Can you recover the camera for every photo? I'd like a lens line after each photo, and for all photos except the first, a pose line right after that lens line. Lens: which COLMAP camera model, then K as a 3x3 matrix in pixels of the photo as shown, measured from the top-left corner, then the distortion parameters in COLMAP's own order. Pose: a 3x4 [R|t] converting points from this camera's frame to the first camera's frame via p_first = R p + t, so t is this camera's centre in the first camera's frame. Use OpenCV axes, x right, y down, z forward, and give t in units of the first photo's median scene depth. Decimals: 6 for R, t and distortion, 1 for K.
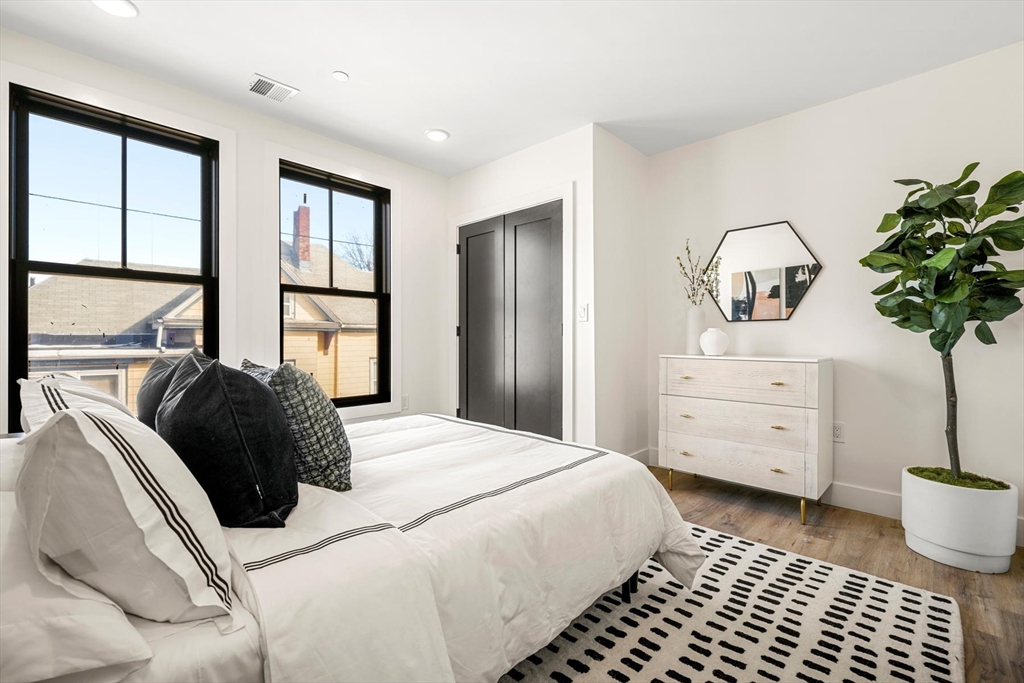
lens RADIAL K [[447.8, 0, 559.5], [0, 447.8, 340.8], [0, 0, 1]] dist [-0.000811, 0.000099]
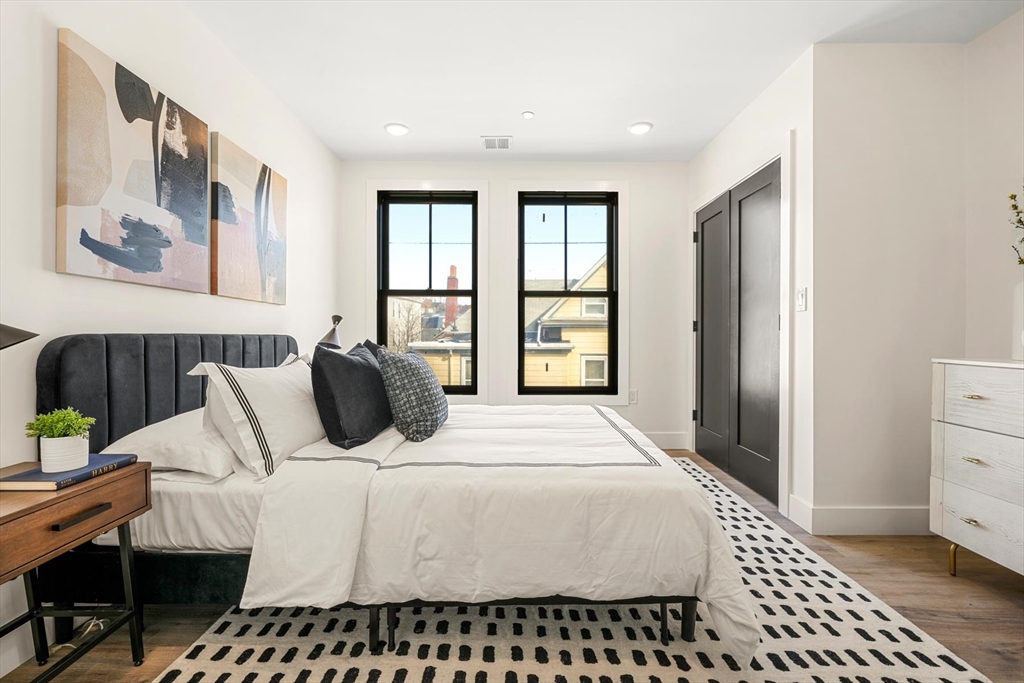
lens RADIAL K [[468.9, 0, 512.0], [0, 468.9, 341.5], [0, 0, 1]] dist [0.000601, 0.000103]
pose [[0.660190, 0.009055, -0.751044, 0.365524], [-0.003145, 0.999952, 0.009291, 0.002840], [0.751092, -0.003771, 0.660186, 0.116395]]
